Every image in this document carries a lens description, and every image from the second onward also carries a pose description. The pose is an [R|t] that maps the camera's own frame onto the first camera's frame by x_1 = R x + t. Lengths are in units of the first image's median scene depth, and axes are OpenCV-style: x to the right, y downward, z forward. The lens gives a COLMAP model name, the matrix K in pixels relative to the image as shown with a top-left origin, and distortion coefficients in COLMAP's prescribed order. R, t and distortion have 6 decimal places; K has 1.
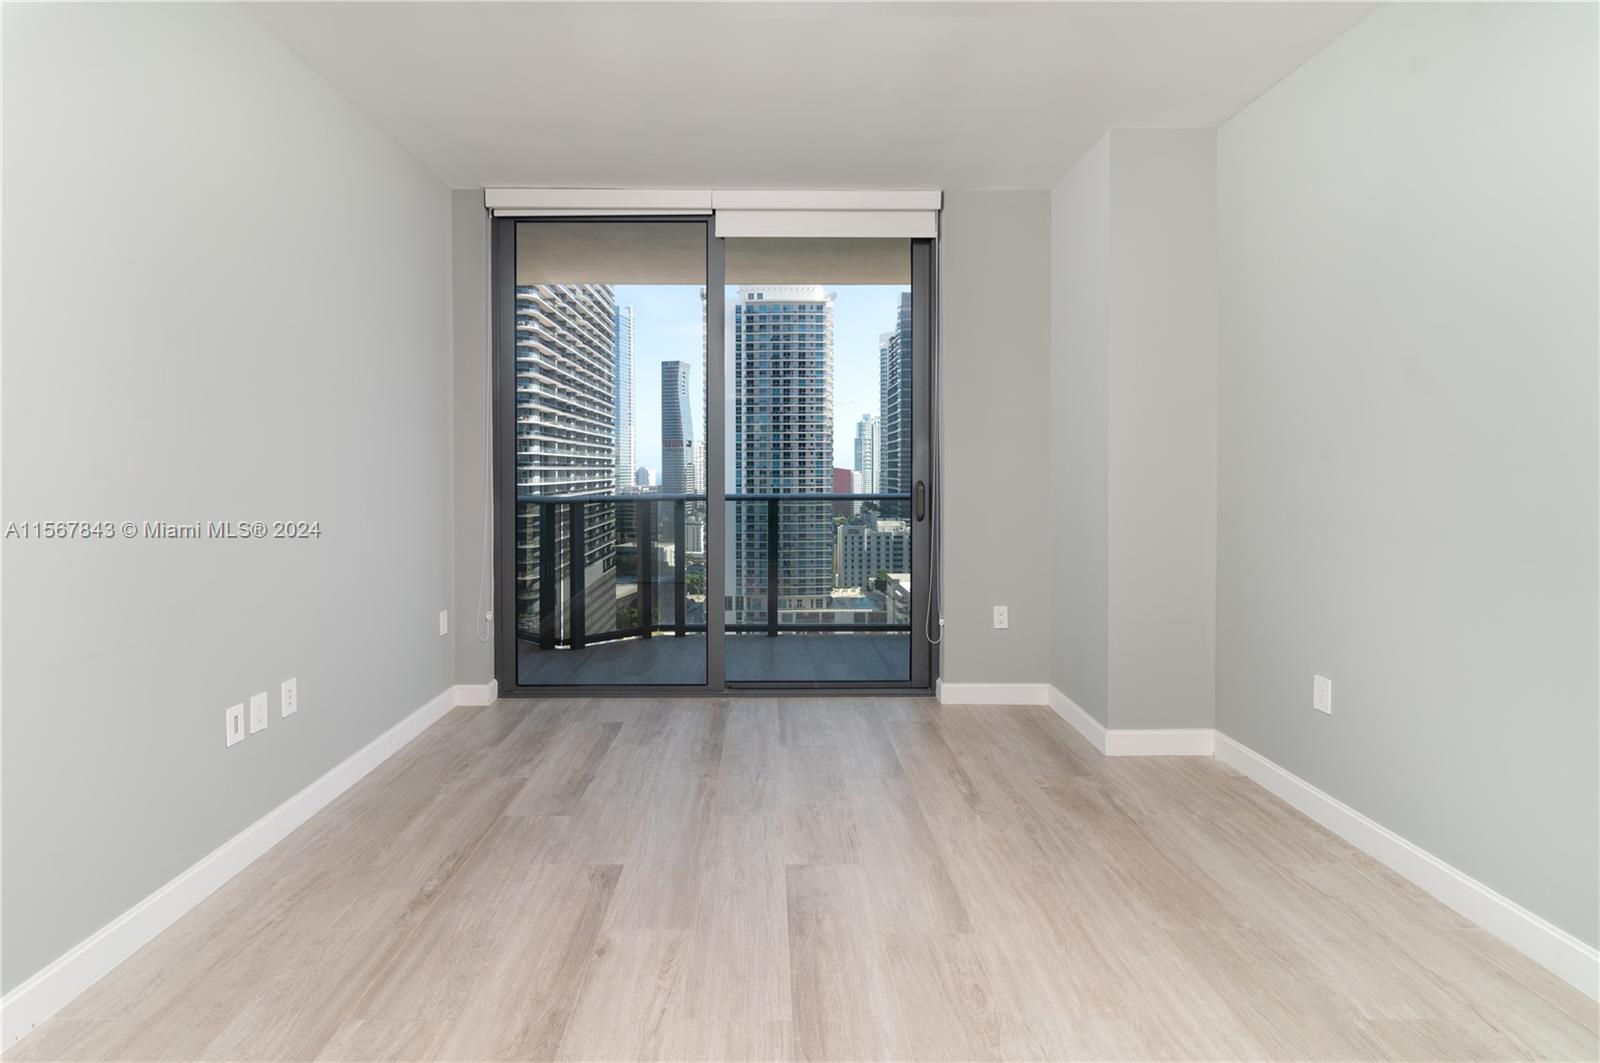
lens RADIAL K [[732.8, 0, 775.4], [0, 732.8, 476.8], [0, 0, 1]] dist [-0.010989, 0.000272]
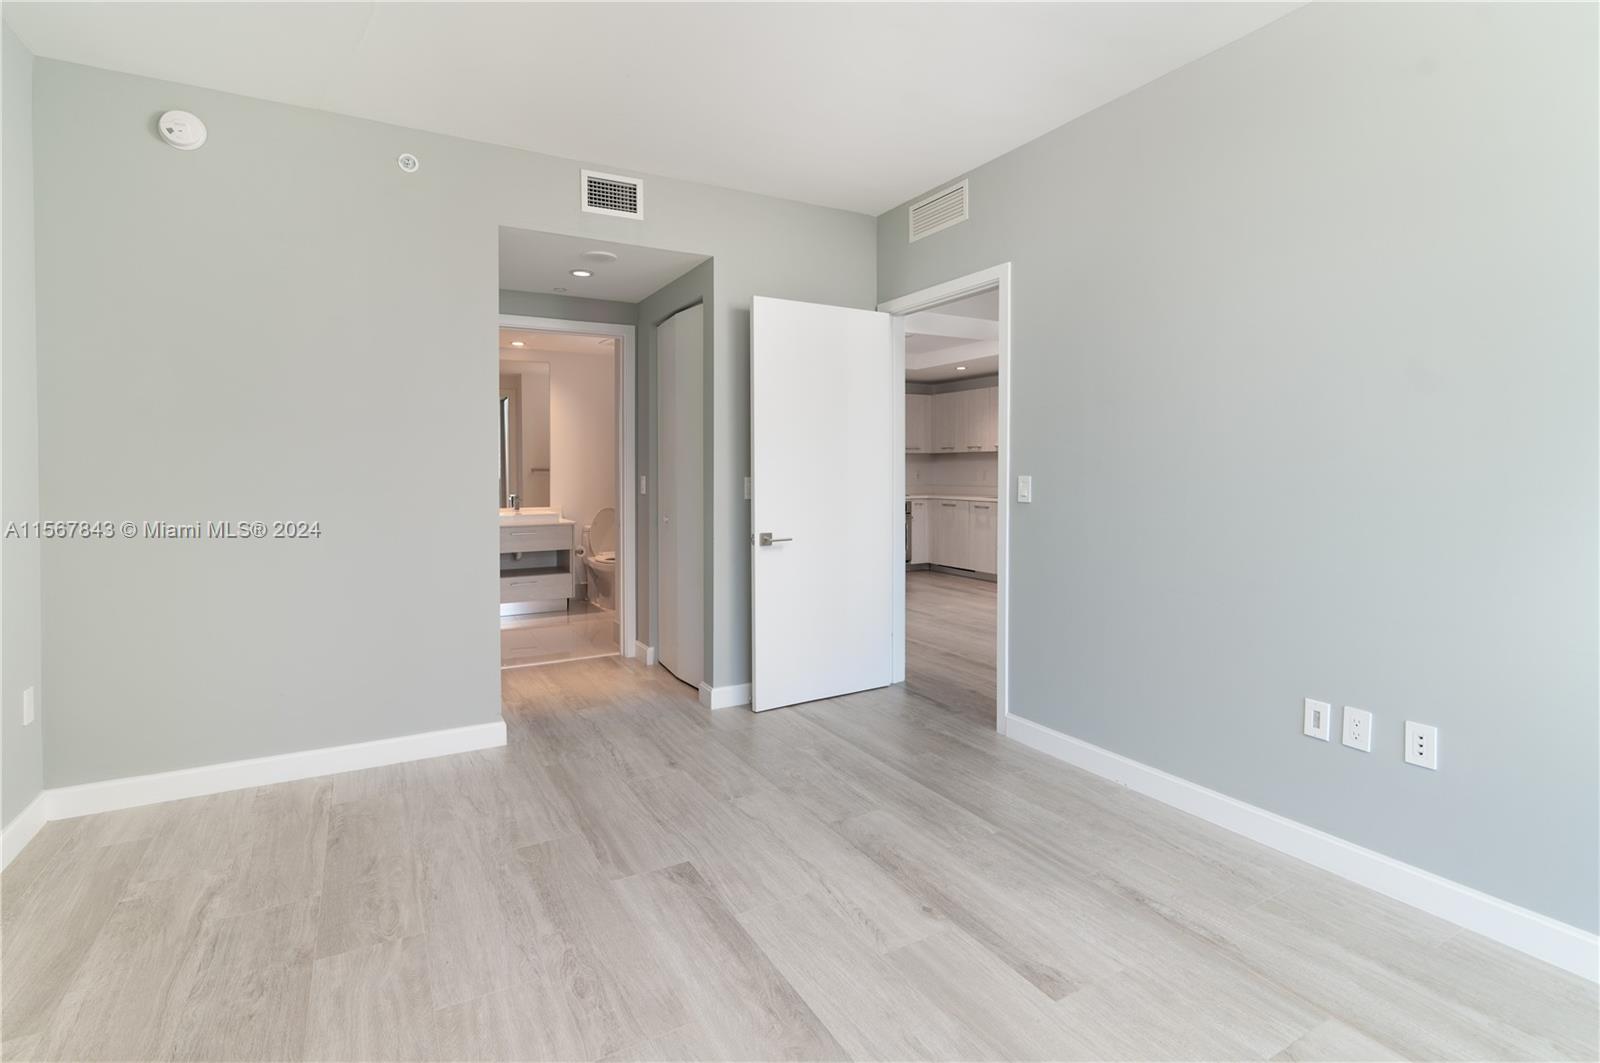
lens RADIAL K [[732.8, 0, 775.4], [0, 732.8, 476.8], [0, 0, 1]] dist [-0.010989, 0.000272]
pose [[-0.878638, 0.007957, -0.477422, 0.461423], [-0.001345, 0.999816, 0.019138, -0.014439], [0.477486, 0.017458, -0.878466, 1.784903]]
